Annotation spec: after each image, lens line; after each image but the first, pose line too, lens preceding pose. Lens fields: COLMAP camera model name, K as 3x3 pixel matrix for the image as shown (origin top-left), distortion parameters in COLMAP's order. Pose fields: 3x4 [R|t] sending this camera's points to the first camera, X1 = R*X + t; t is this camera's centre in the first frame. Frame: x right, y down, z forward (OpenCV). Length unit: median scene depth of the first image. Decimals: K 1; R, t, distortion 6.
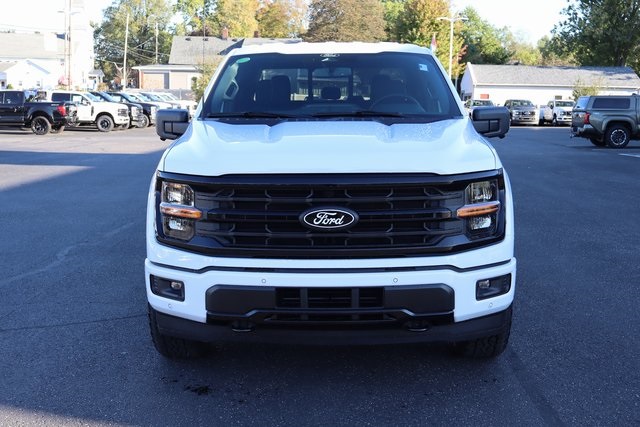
lens RADIAL K [[821.6, 0, 322.2], [0, 821.6, 213.2], [0, 0, 1]] dist [0.008822, 0.000000]
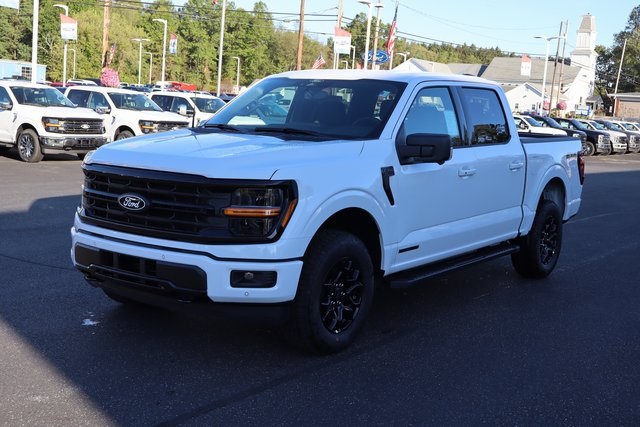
lens RADIAL K [[853.4, 0, 326.5], [0, 853.4, 212.1], [0, 0, 1]] dist [-0.012334, 0.000000]
pose [[0.813230, 0.112360, -0.570992, 0.724479], [-0.133015, 0.991098, 0.005583, -0.018939], [0.566537, 0.071410, 0.820937, 0.041089]]
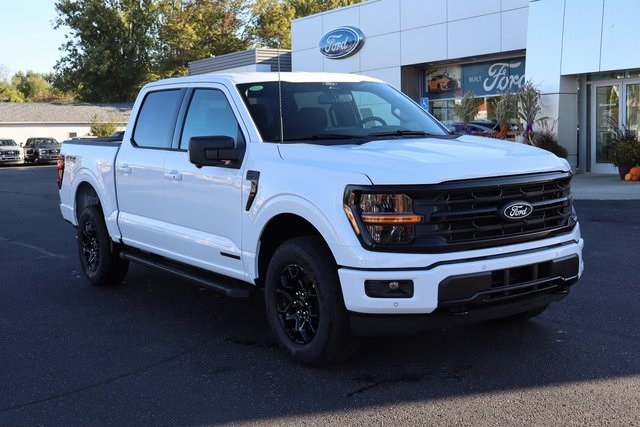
lens RADIAL K [[853.4, 0, 325.1], [0, 853.4, 215.0], [0, 0, 1]] dist [-0.012334, 0.000000]
pose [[0.813545, -0.084205, 0.575374, -0.680737], [0.111076, 0.993744, -0.011623, -0.003155], [-0.570795, 0.073367, 0.817808, 0.074907]]
